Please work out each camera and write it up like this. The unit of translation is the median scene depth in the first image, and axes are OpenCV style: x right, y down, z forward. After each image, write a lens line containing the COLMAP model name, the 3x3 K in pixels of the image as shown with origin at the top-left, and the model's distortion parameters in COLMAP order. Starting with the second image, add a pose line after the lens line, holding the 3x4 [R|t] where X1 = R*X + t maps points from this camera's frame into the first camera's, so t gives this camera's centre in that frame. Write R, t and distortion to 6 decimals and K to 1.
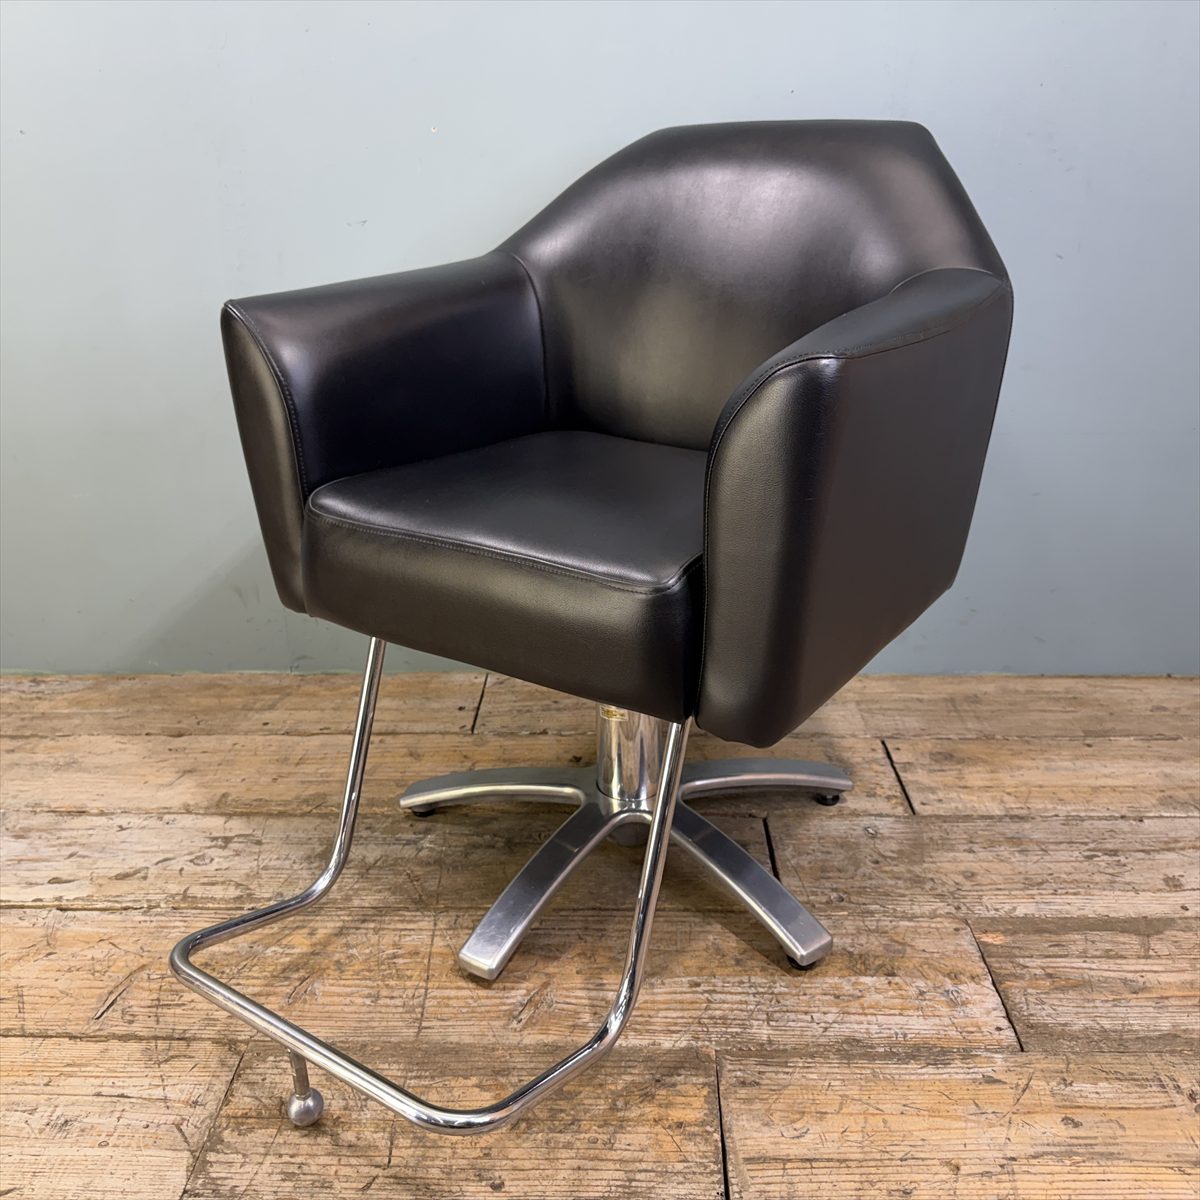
lens RADIAL K [[1137.8, 0, 585.4], [0, 1137.8, 598.4], [0, 0, 1]] dist [0.125274, -0.272383]
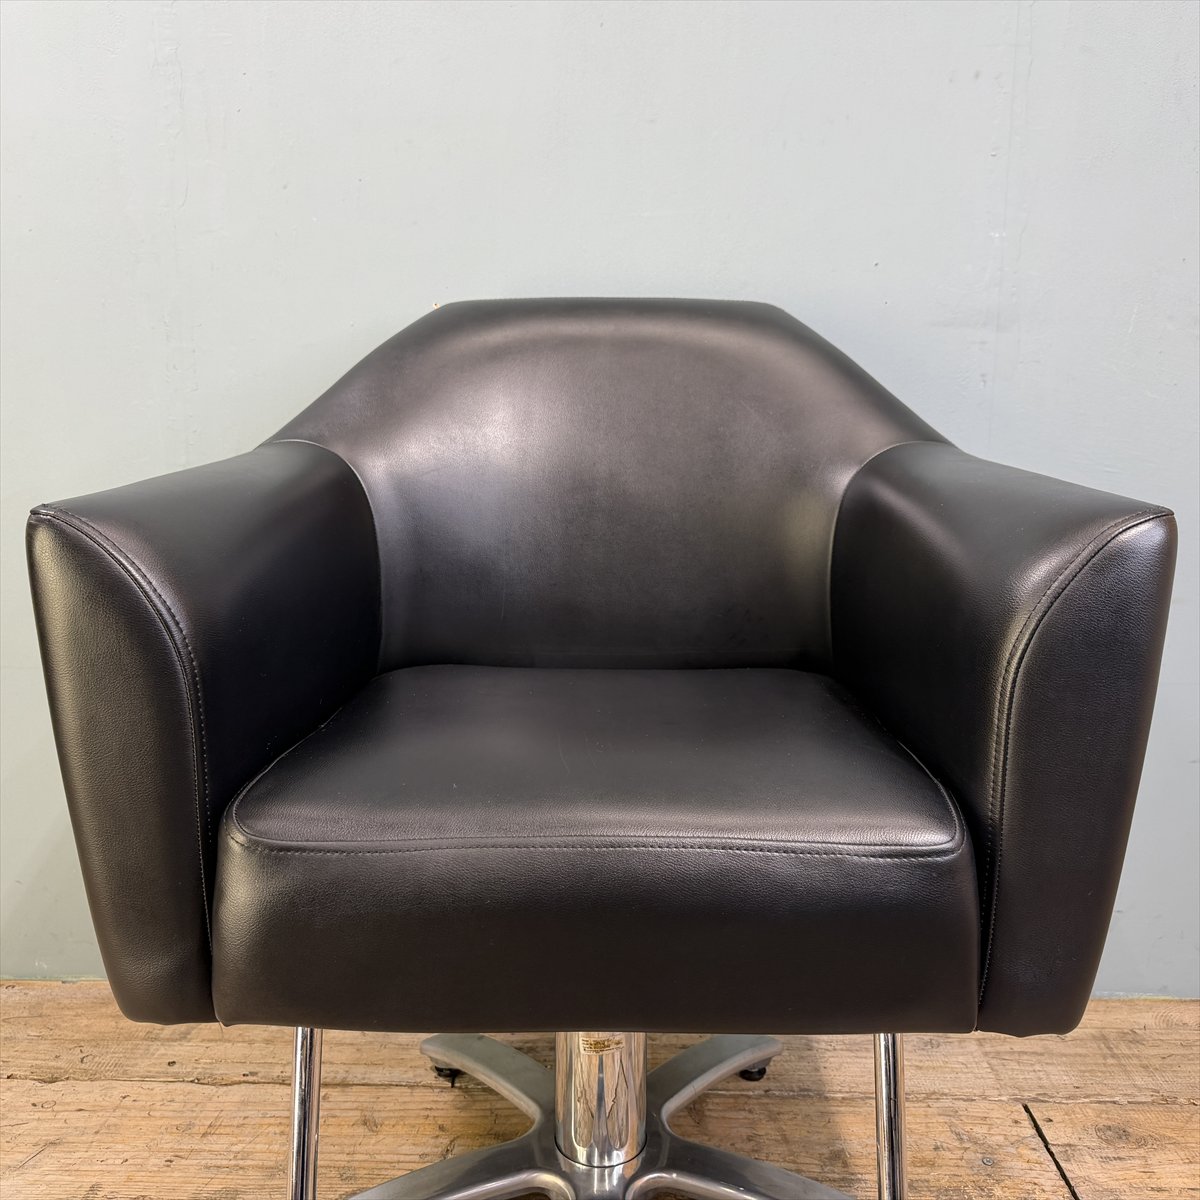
lens RADIAL K [[1134.5, 0, 600.0], [0, 1134.5, 600.0], [0, 0, 1]] dist [-0.016157, 0.005995]
pose [[0.999783, 0.012925, 0.016352, -0.026968], [-0.009471, 0.980557, -0.196008, -0.053676], [-0.018568, 0.195811, 0.980466, 0.295471]]
